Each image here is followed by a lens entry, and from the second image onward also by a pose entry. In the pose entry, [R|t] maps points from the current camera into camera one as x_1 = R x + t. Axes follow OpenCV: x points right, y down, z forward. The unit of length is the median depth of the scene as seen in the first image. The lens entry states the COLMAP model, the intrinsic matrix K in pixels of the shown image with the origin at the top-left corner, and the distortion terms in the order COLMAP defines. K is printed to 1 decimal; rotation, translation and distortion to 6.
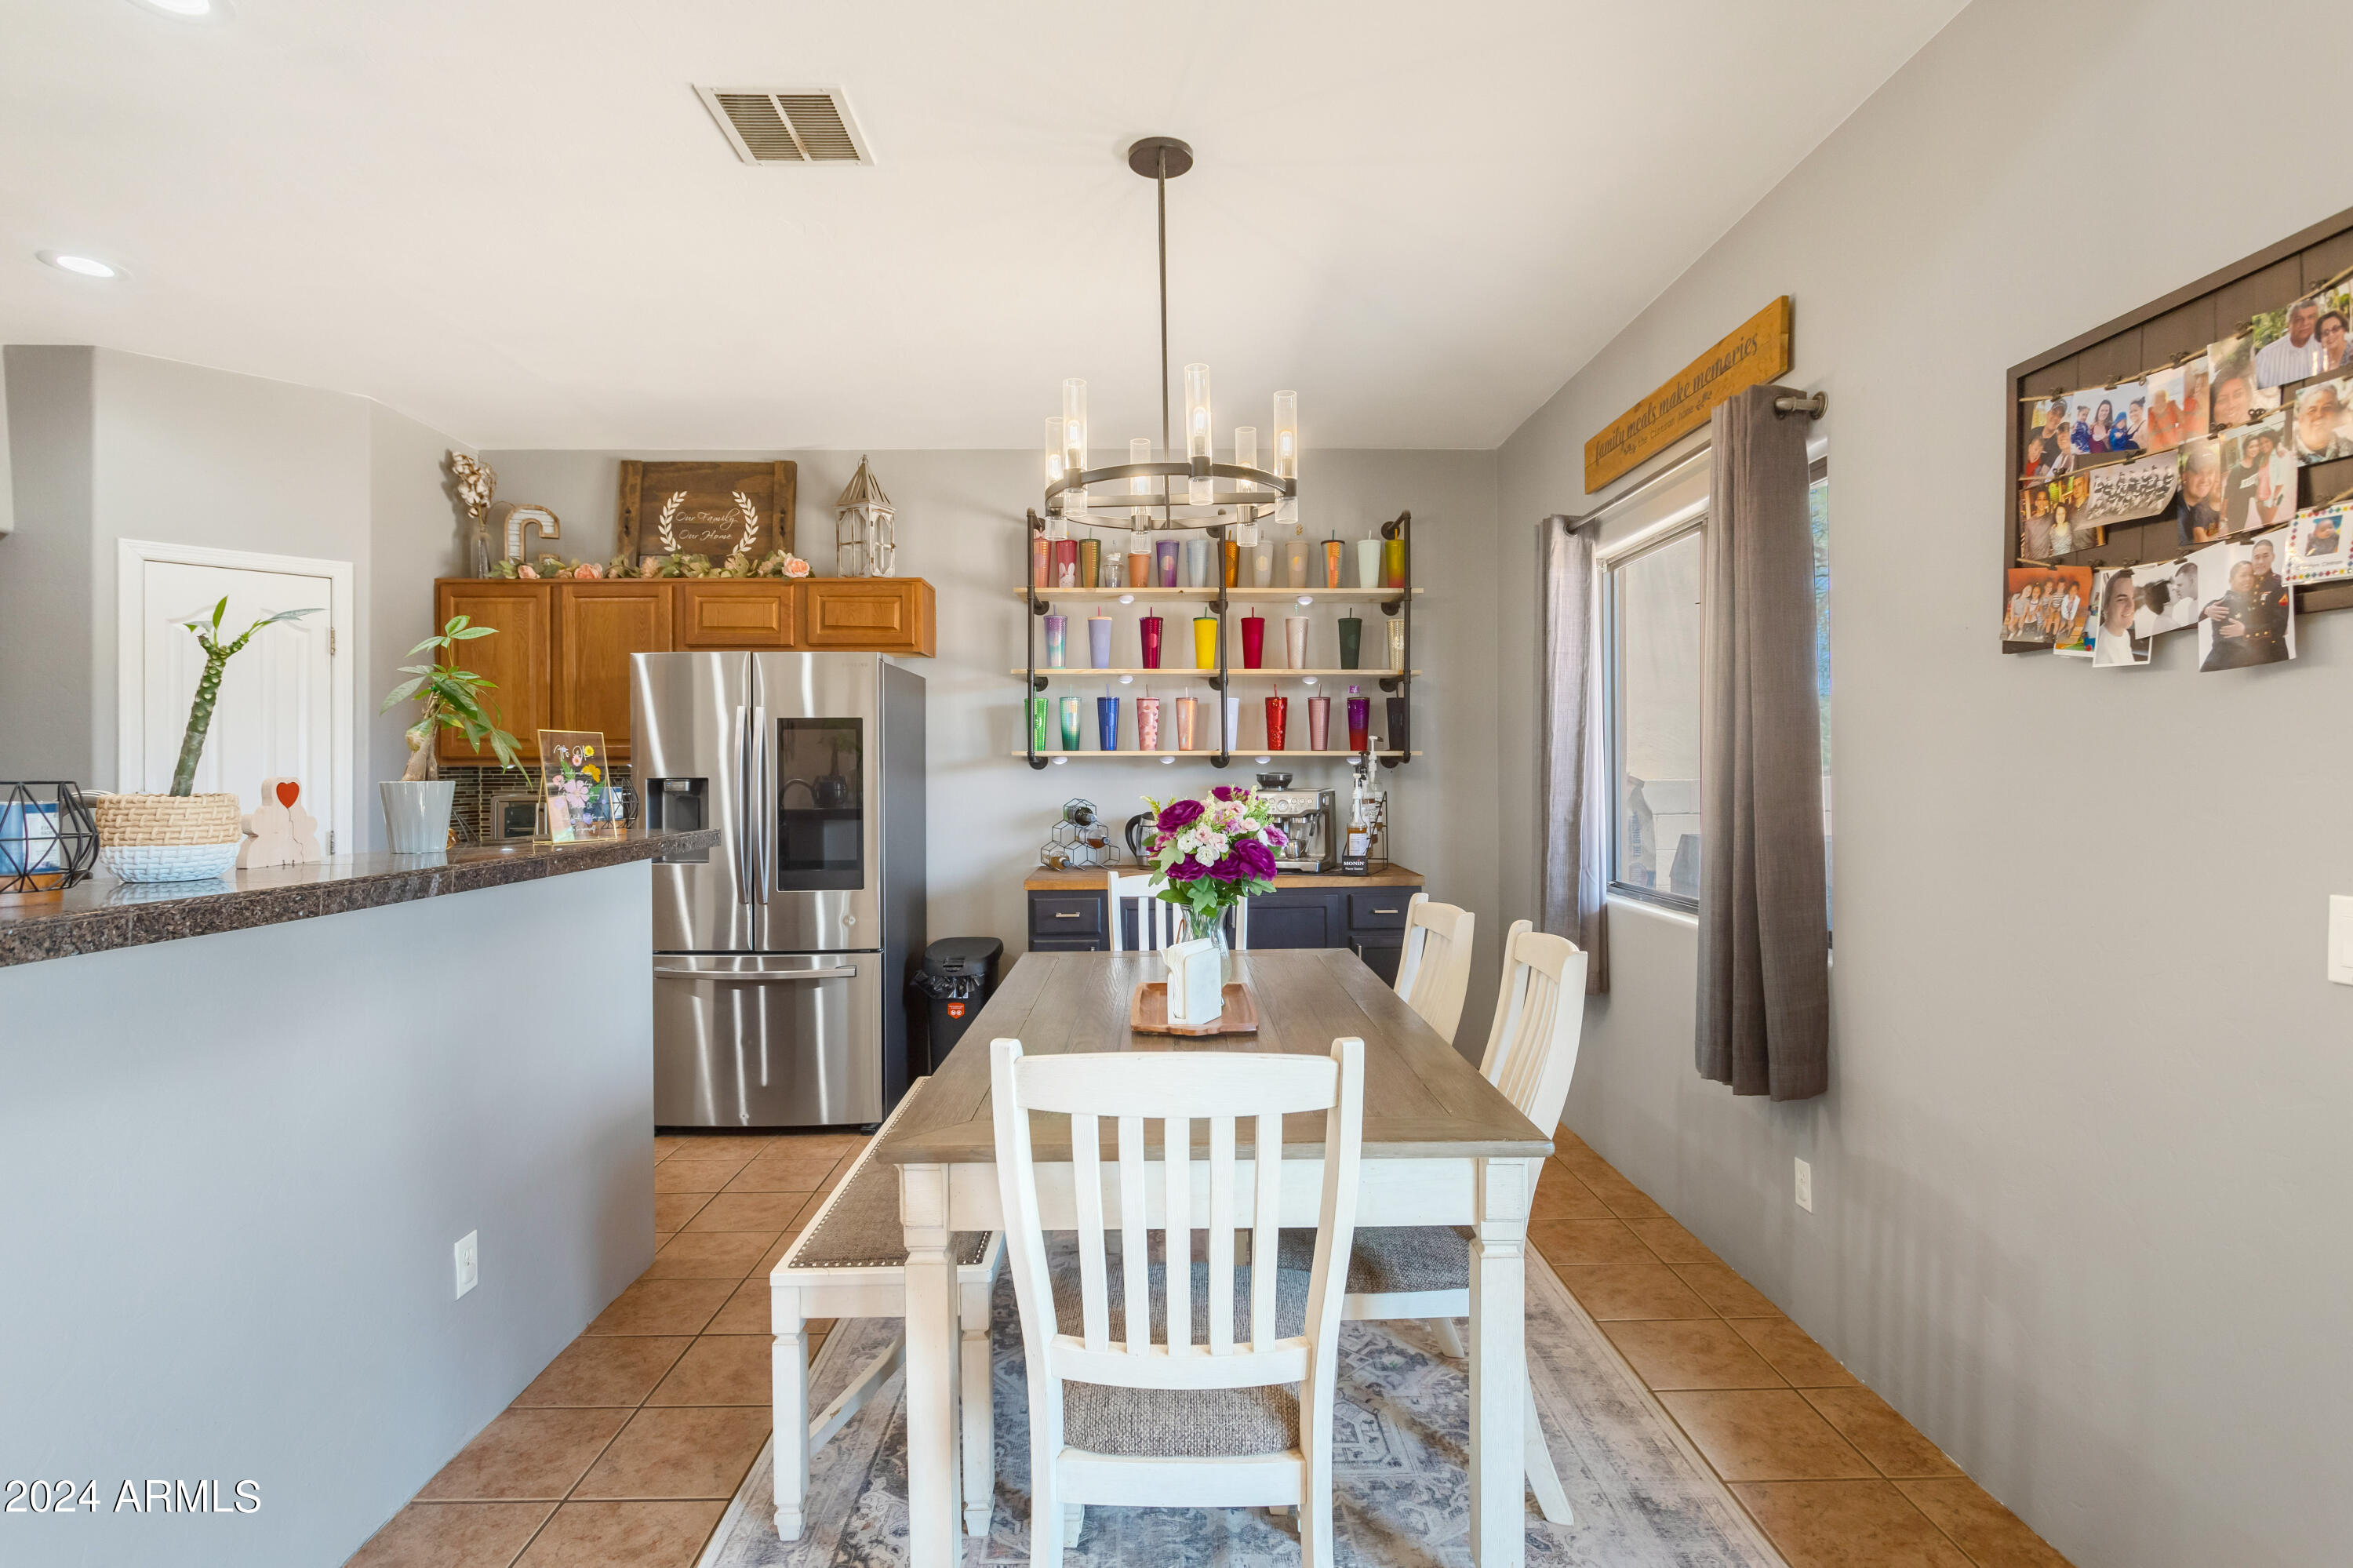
lens RADIAL K [[1140.9, 0, 1176.6], [0, 1140.9, 761.8], [0, 0, 1]] dist [0.003154, 0.000947]
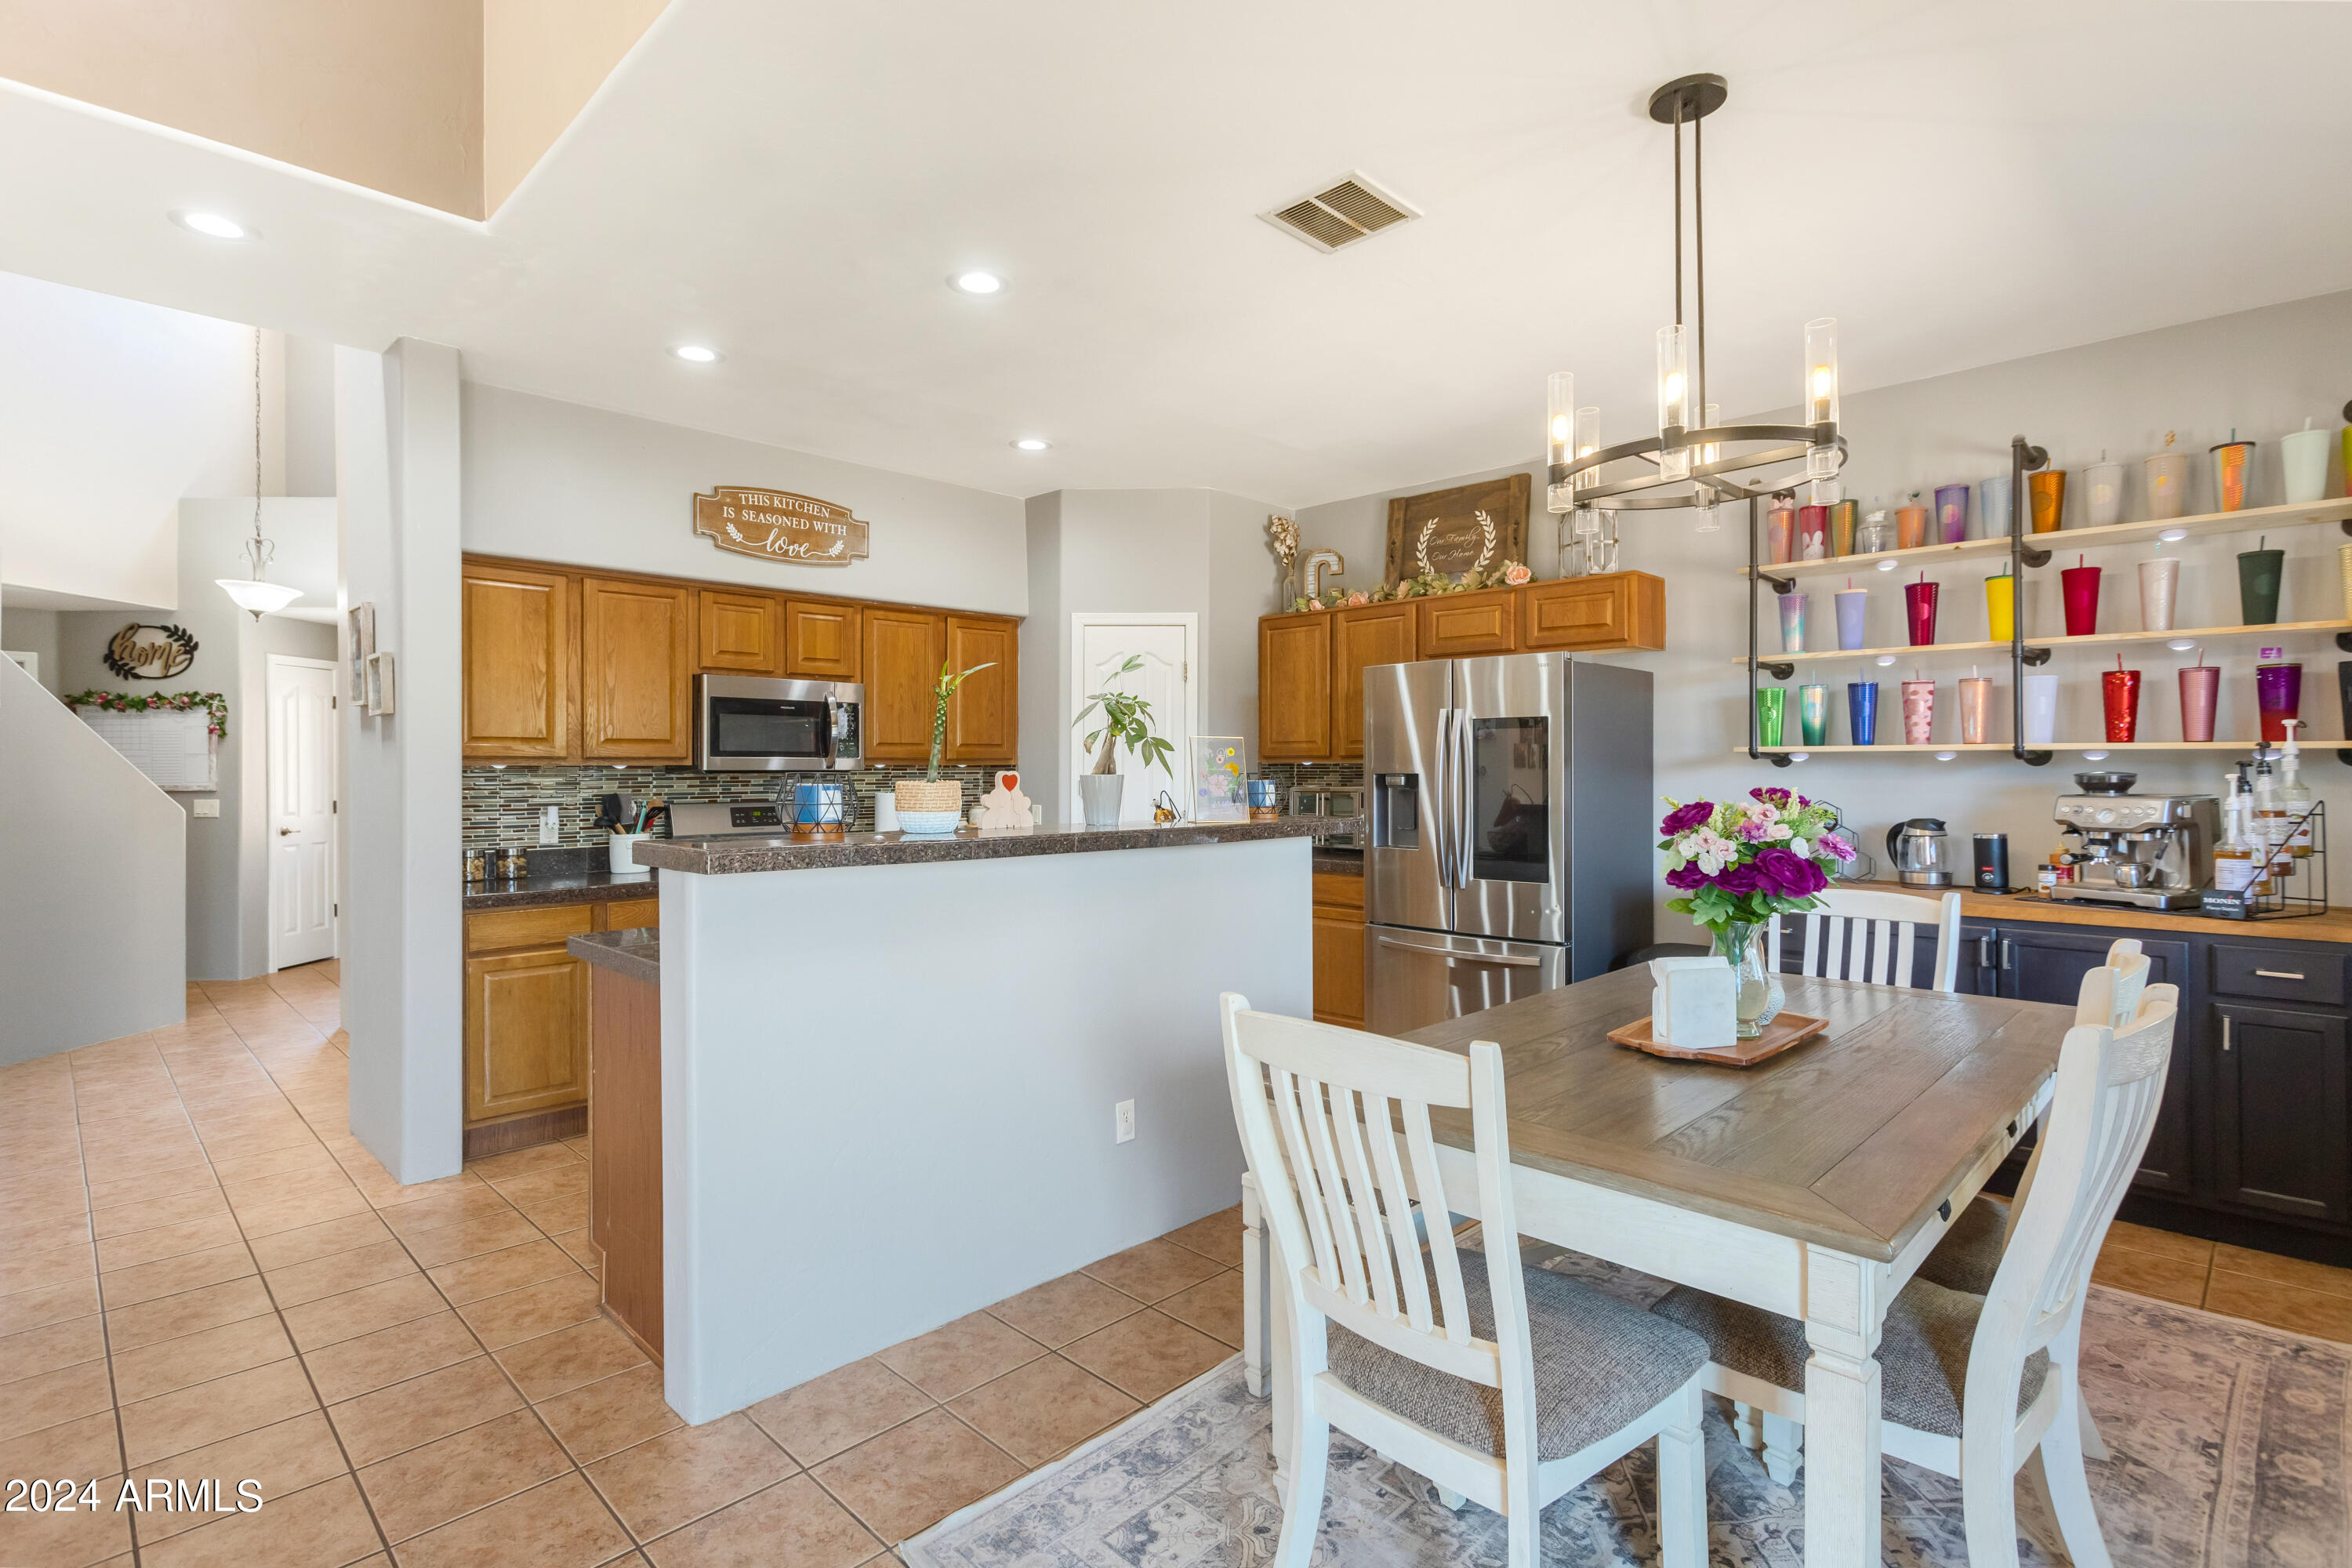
lens RADIAL K [[1140.4, 0, 1169.0], [0, 1140.4, 759.6], [0, 0, 1]] dist [0.003154, 0.000947]
pose [[0.693319, -0.002108, -0.720628, 0.198600], [0.003381, 0.999994, 0.000328, -0.000928], [0.720623, -0.002664, 0.693322, 0.035475]]
